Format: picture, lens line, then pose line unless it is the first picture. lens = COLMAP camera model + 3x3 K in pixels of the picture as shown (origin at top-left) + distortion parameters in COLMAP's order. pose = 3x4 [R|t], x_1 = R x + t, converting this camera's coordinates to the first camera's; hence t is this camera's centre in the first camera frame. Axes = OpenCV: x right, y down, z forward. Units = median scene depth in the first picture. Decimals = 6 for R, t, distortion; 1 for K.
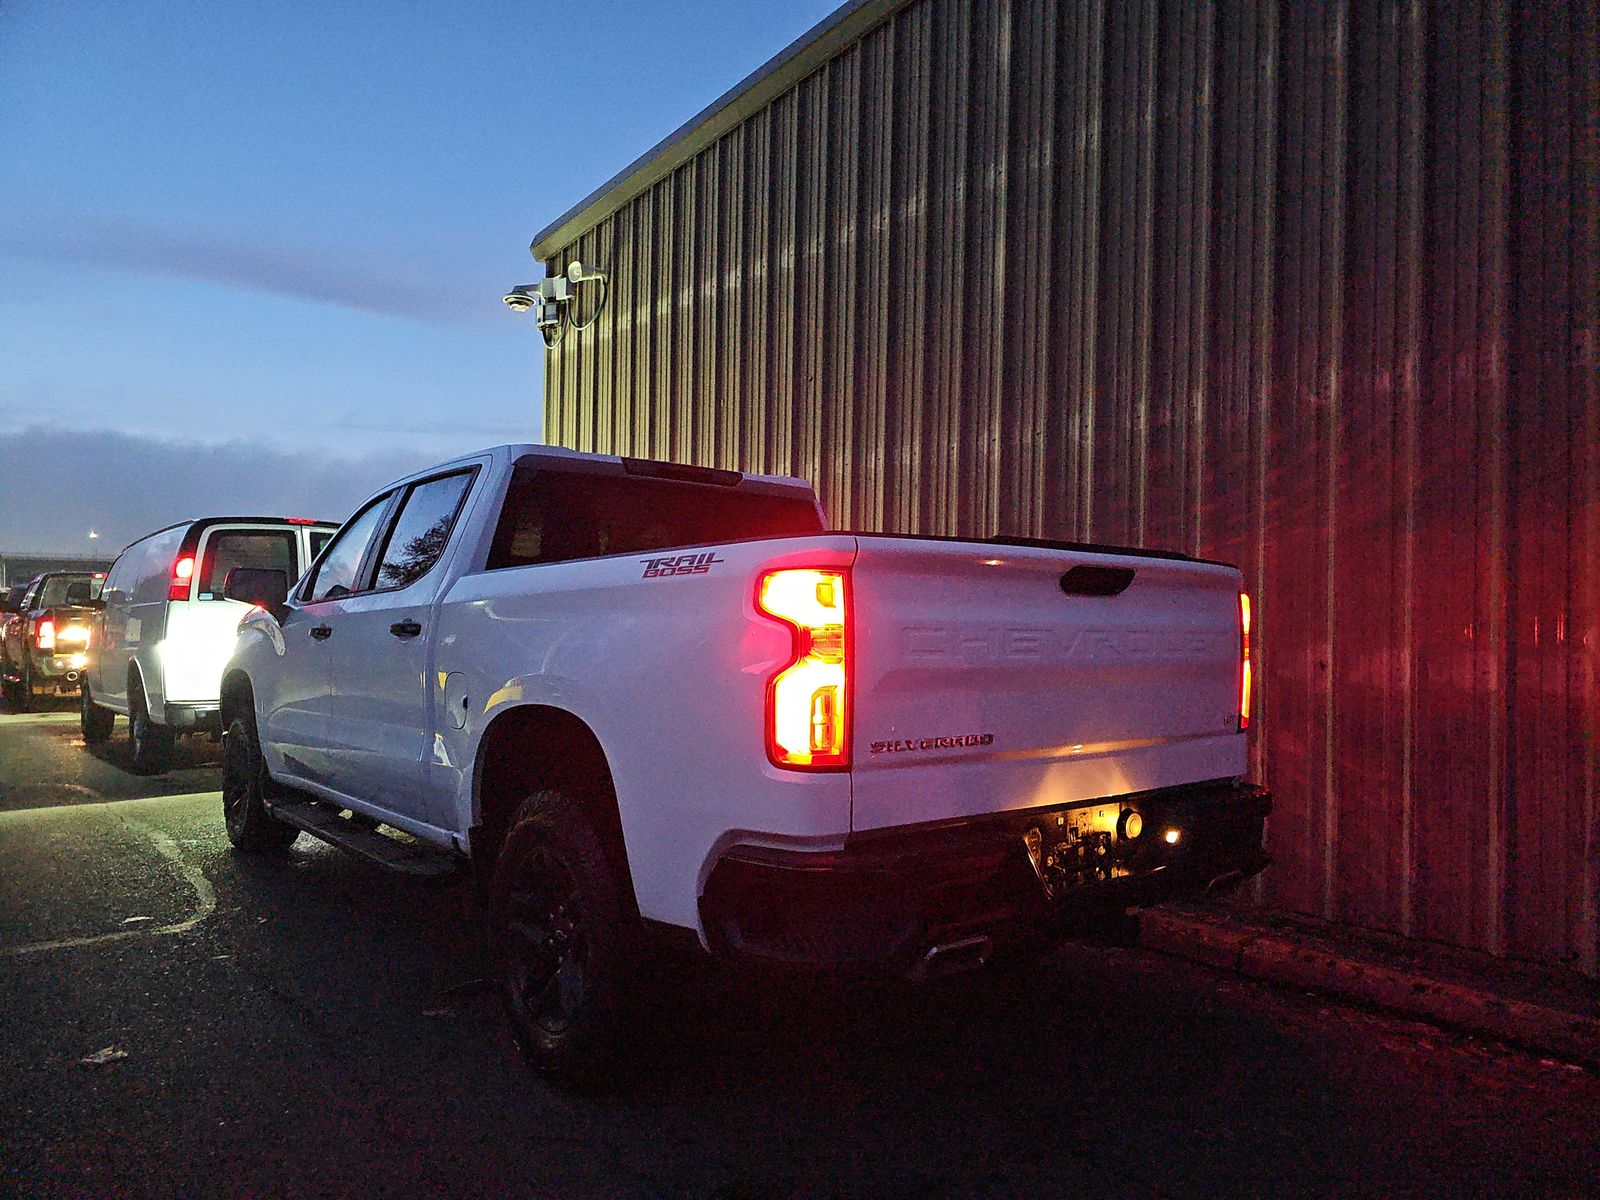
lens RADIAL K [[1087.1, 0, 800.0], [0, 1087.1, 600.0], [0, 0, 1]] dist [0.066253, -0.058299]
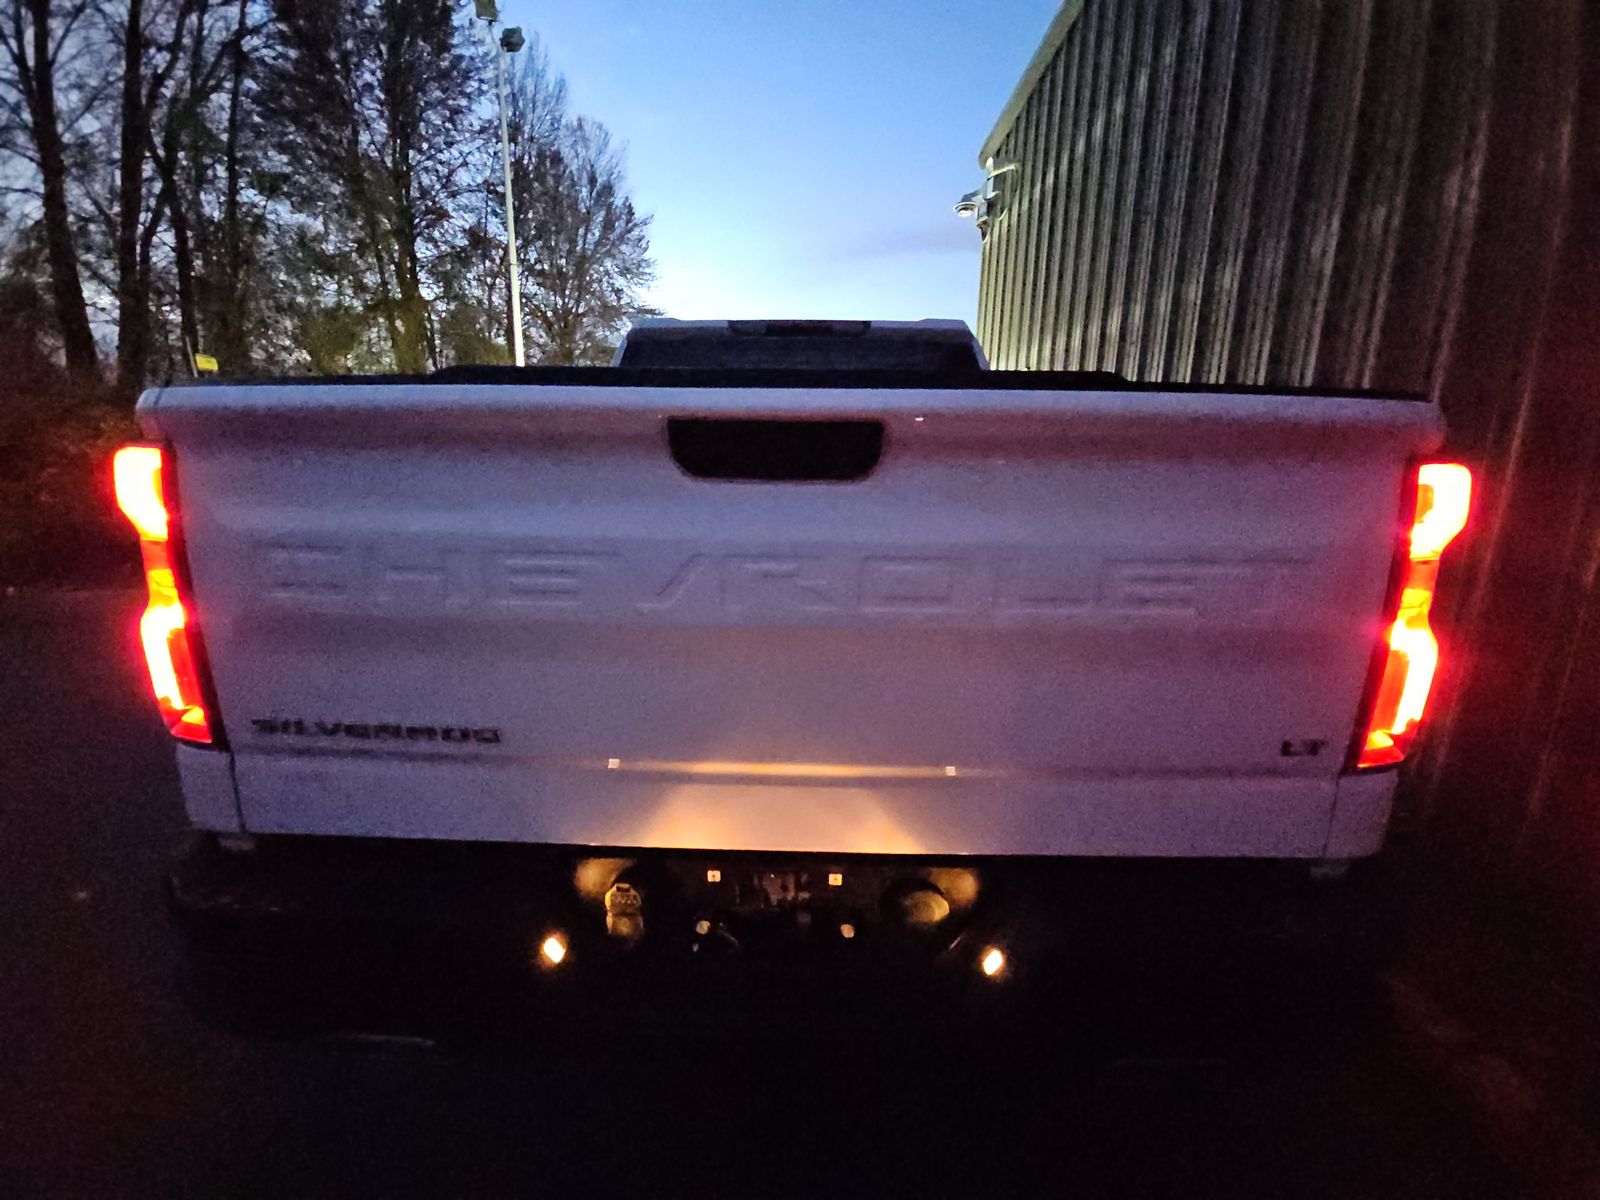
lens RADIAL K [[657.4, 0, 800.0], [0, 657.4, 600.0], [0, 0, 1]] dist [-0.003059, -0.000209]
pose [[0.748454, 0.137799, -0.648713, 0.395076], [0.013635, 0.974771, 0.222792, -0.014643], [0.663047, -0.175594, 0.727692, 0.658974]]
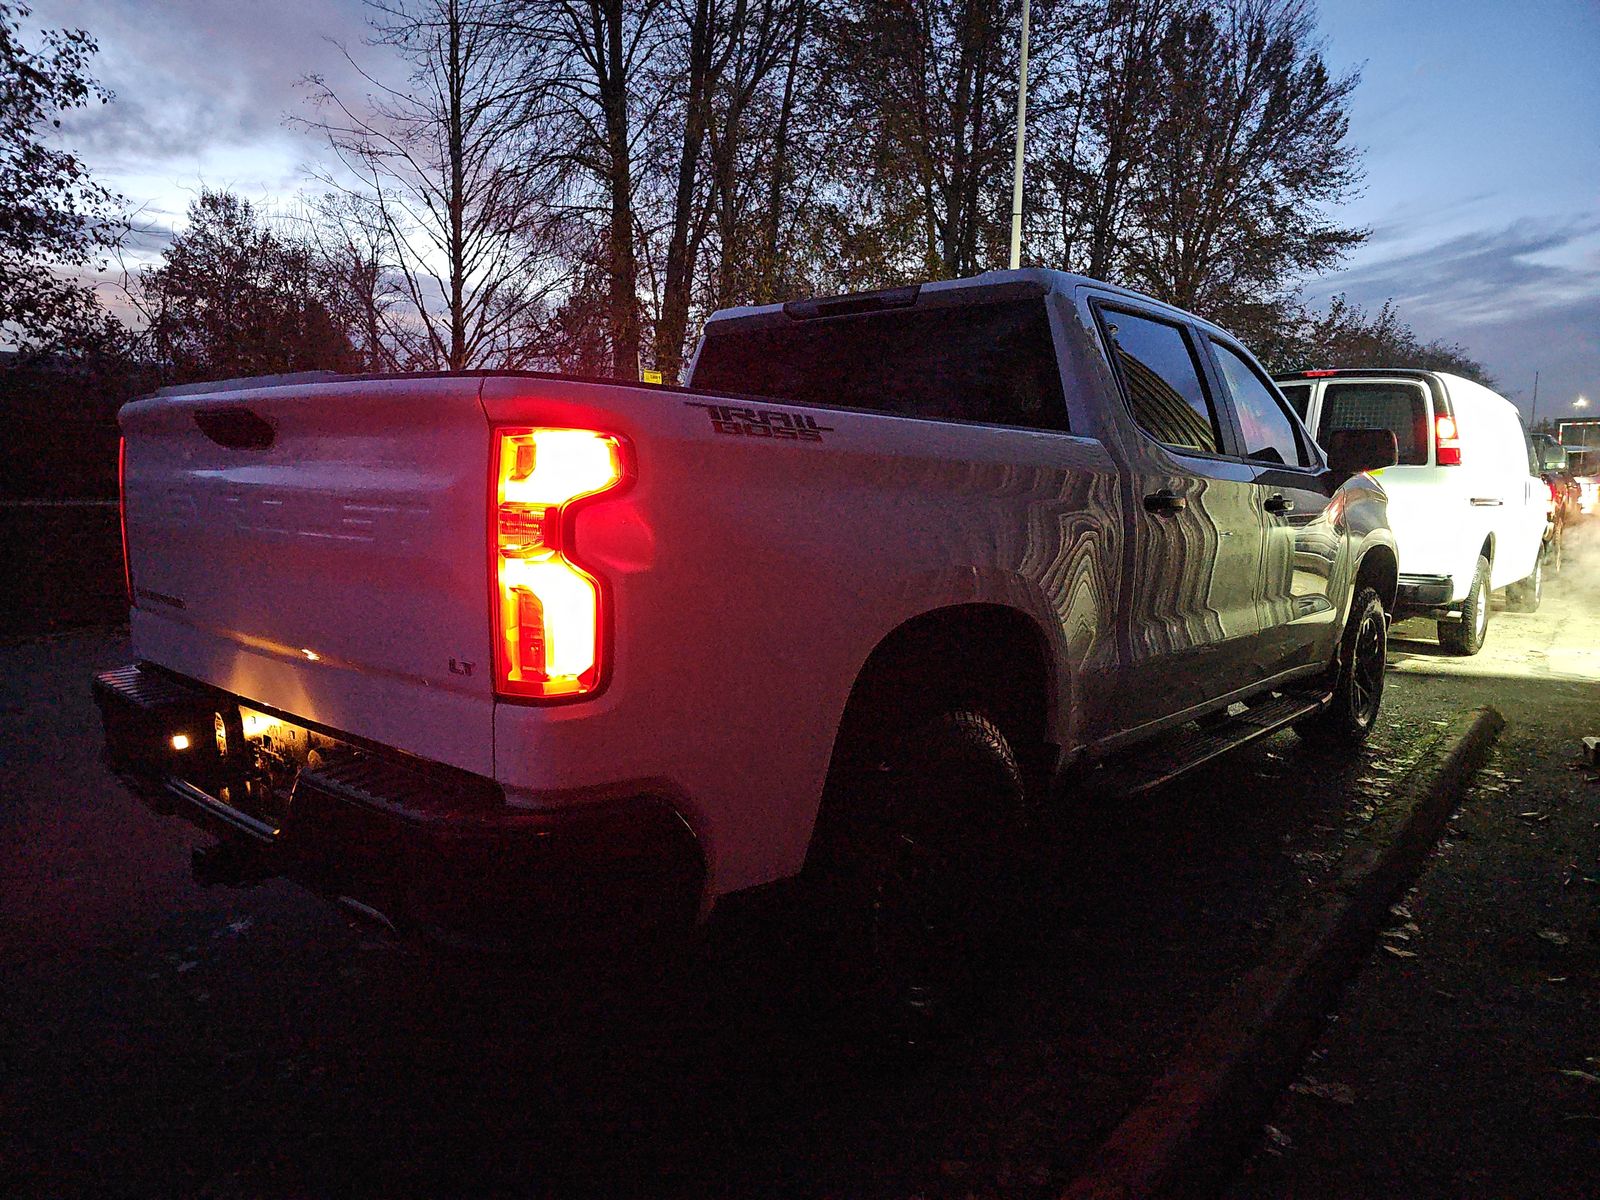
lens RADIAL K [[1087.1, 0, 800.0], [0, 1087.1, 600.0], [0, 0, 1]] dist [0.066253, -0.058299]
pose [[0.145875, 0.106725, -0.983529, 0.931404], [0.004793, 0.994076, 0.108581, 0.018609], [0.989291, -0.020553, 0.144499, 1.075431]]
